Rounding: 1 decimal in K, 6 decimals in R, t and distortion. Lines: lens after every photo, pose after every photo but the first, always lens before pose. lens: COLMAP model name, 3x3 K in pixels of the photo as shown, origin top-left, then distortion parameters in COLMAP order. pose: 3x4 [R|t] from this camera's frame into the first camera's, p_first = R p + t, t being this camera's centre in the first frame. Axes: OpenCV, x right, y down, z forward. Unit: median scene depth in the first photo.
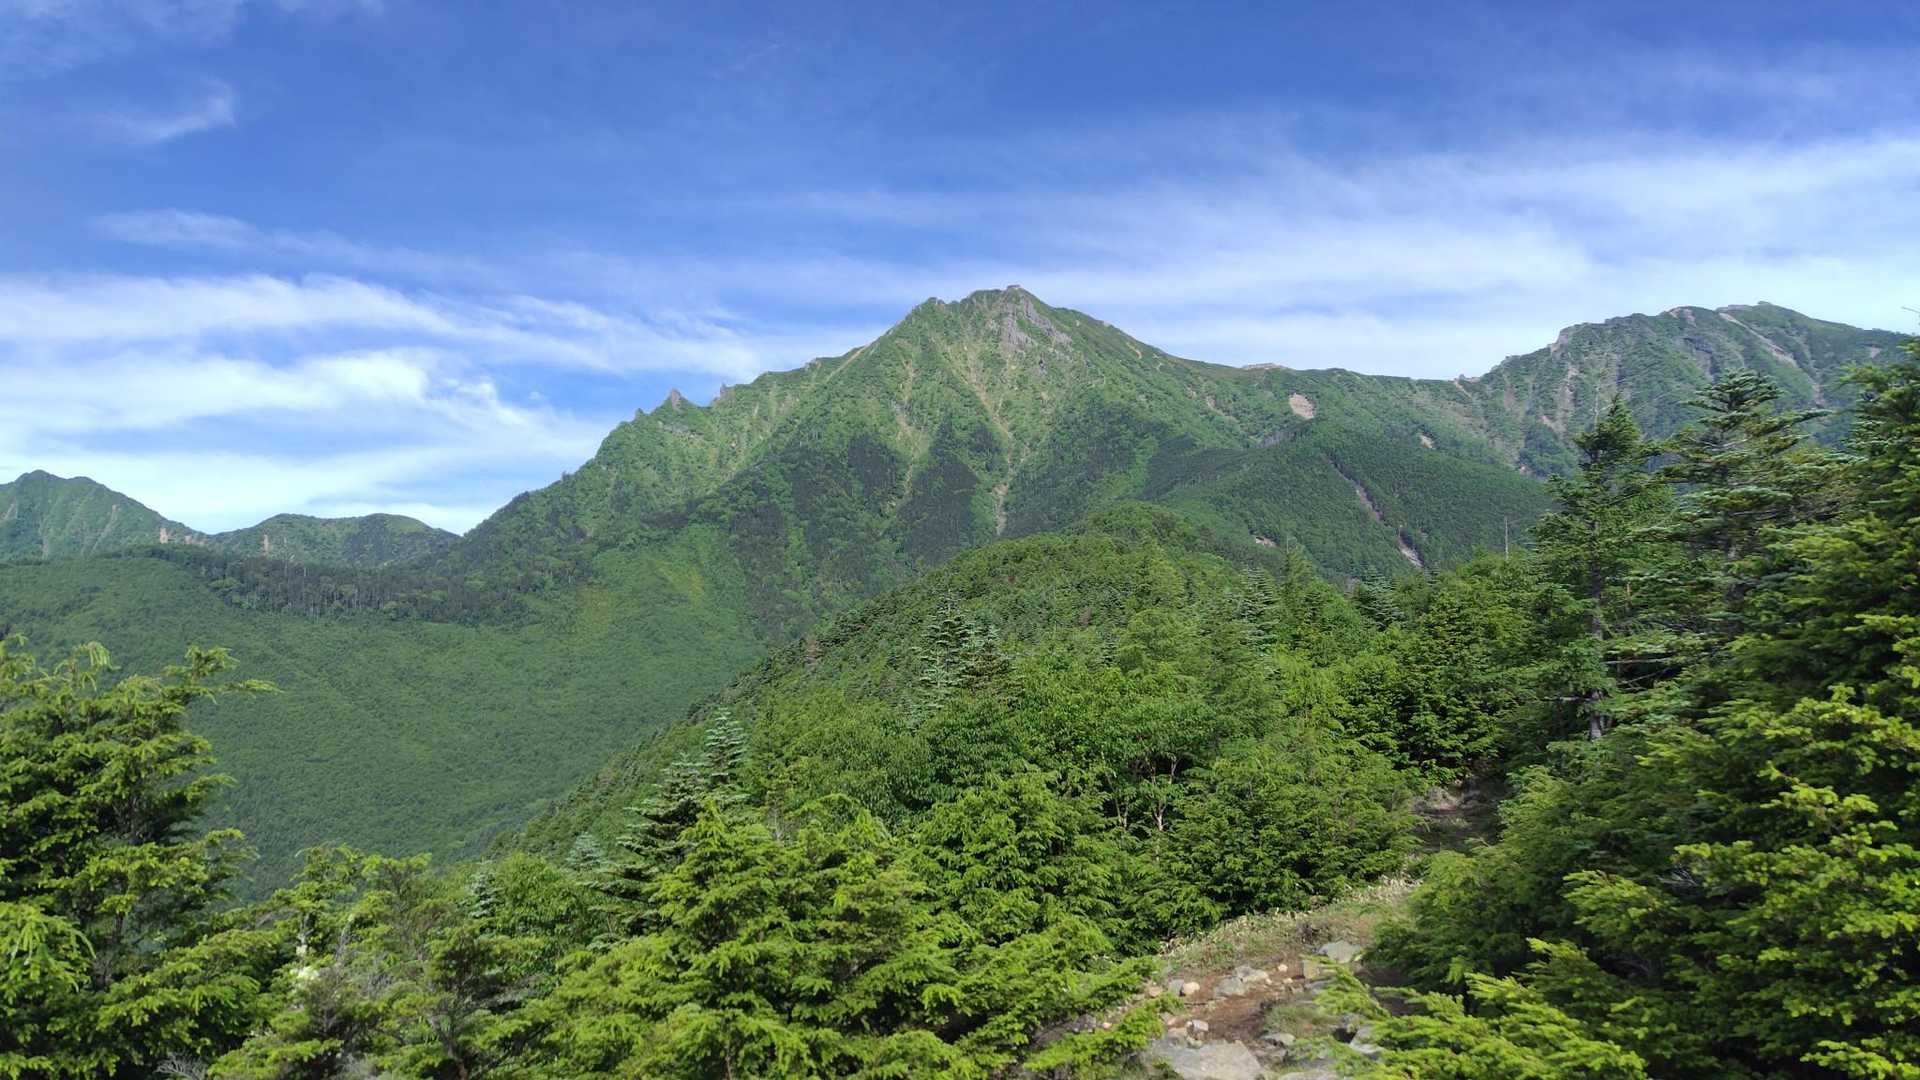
lens RADIAL K [[1348.0, 0, 955.6], [0, 1348.0, 537.3], [0, 0, 1]] dist [-0.007634, -0.004996]
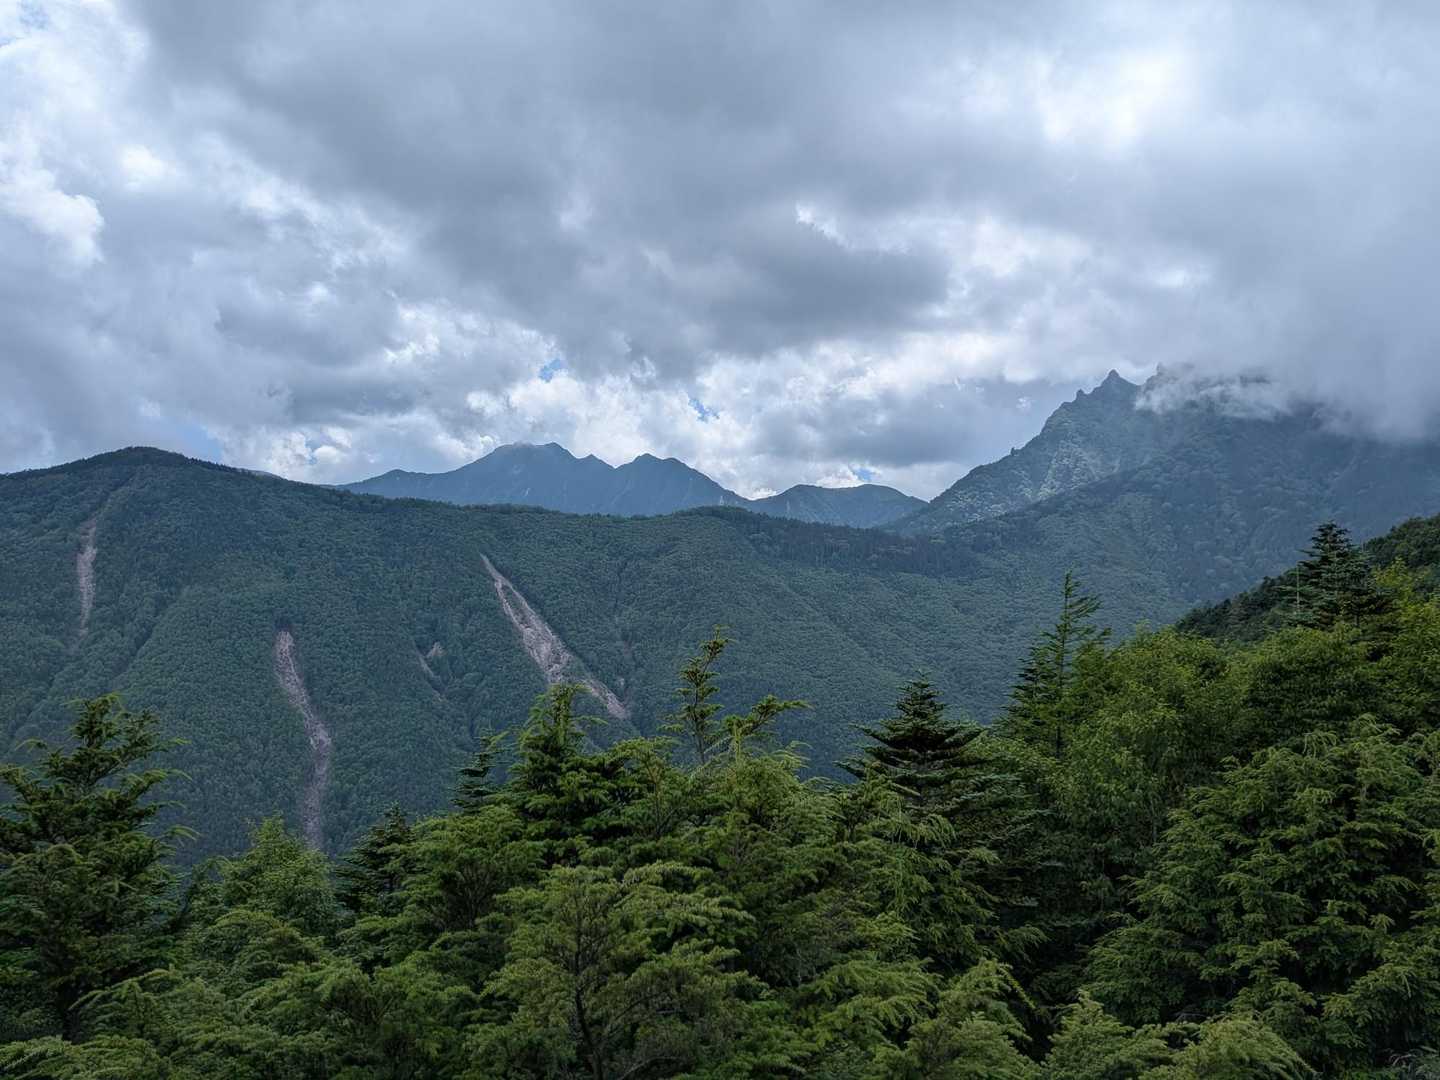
lens RADIAL K [[1121.3, 0, 719.7], [0, 1121.3, 537.8], [0, 0, 1]] dist [0.004814, -0.001328]
pose [[0.846028, 0.025916, -0.532508, 0.011569], [-0.015224, 0.999585, 0.024460, 0.009360], [0.532921, -0.012587, 0.846071, 0.049630]]
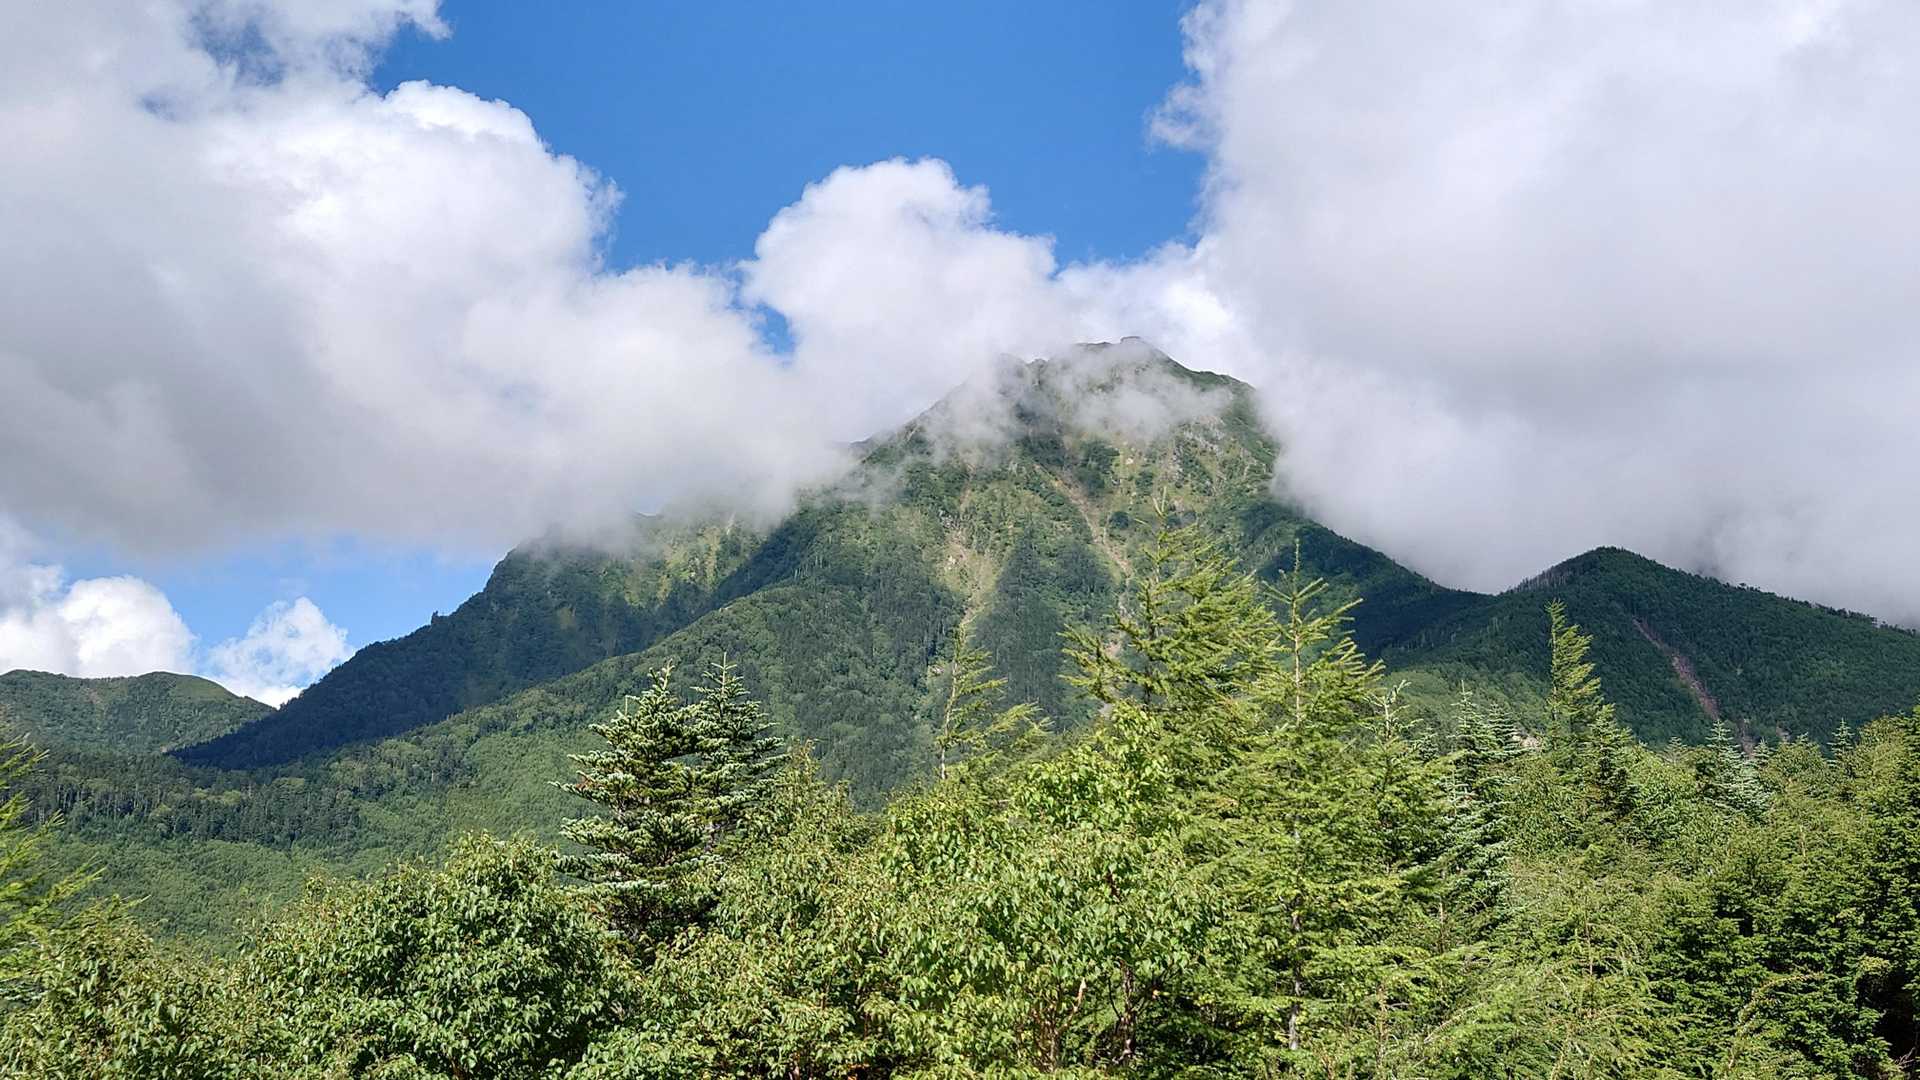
lens RADIAL K [[1348.0, 0, 966.9], [0, 1348.0, 544.8], [0, 0, 1]] dist [-0.007634, -0.004996]
pose [[0.999794, 0.020245, 0.001049, -0.032978], [-0.019927, 0.990955, -0.132709, 0.000632], [-0.003726, 0.132660, 0.991155, 0.344005]]
